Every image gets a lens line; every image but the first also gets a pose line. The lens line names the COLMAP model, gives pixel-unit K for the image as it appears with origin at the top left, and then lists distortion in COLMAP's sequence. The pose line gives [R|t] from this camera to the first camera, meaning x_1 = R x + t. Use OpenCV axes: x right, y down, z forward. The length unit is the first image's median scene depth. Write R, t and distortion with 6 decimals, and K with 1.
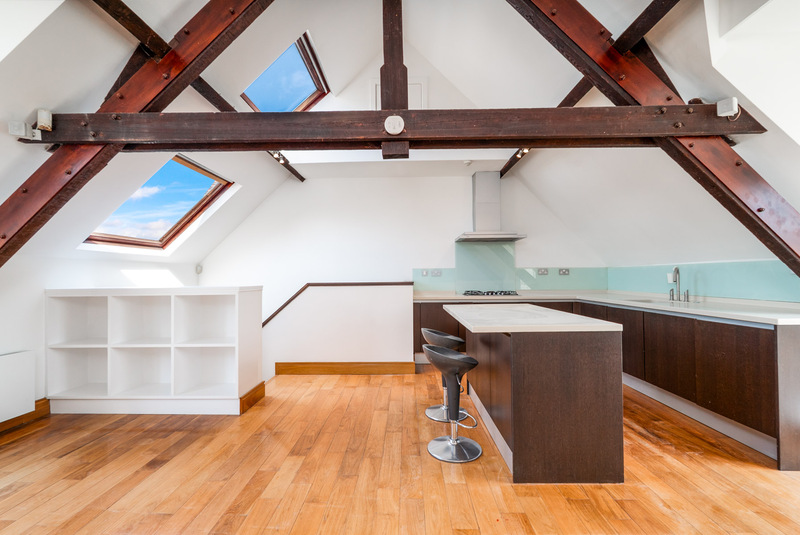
lens RADIAL K [[359.7, 0, 400.8], [0, 359.7, 269.4], [0, 0, 1]] dist [0.000170, -0.000332]
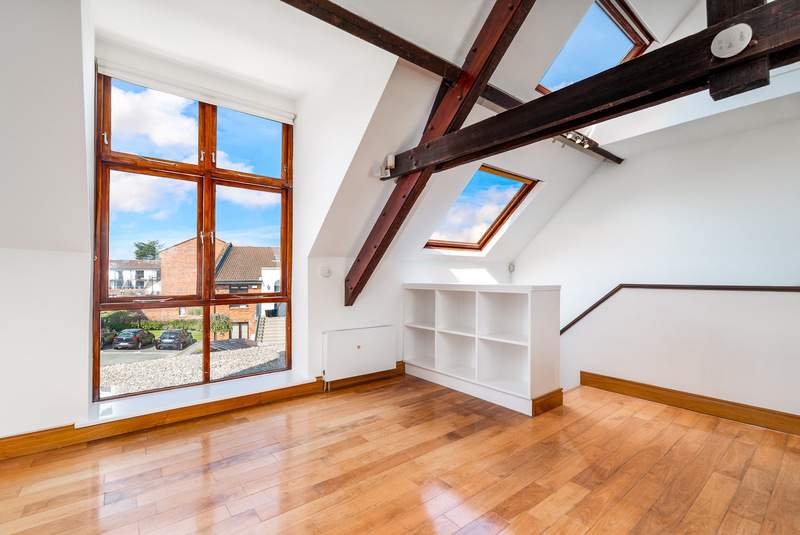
lens RADIAL K [[359.7, 0, 397.6], [0, 359.7, 270.3], [0, 0, 1]] dist [0.000170, -0.000332]
pose [[0.636766, -0.001299, -0.771056, 0.076455], [0.005688, 0.999979, 0.003012, 0.001720], [0.771036, -0.006303, 0.636760, 0.101215]]
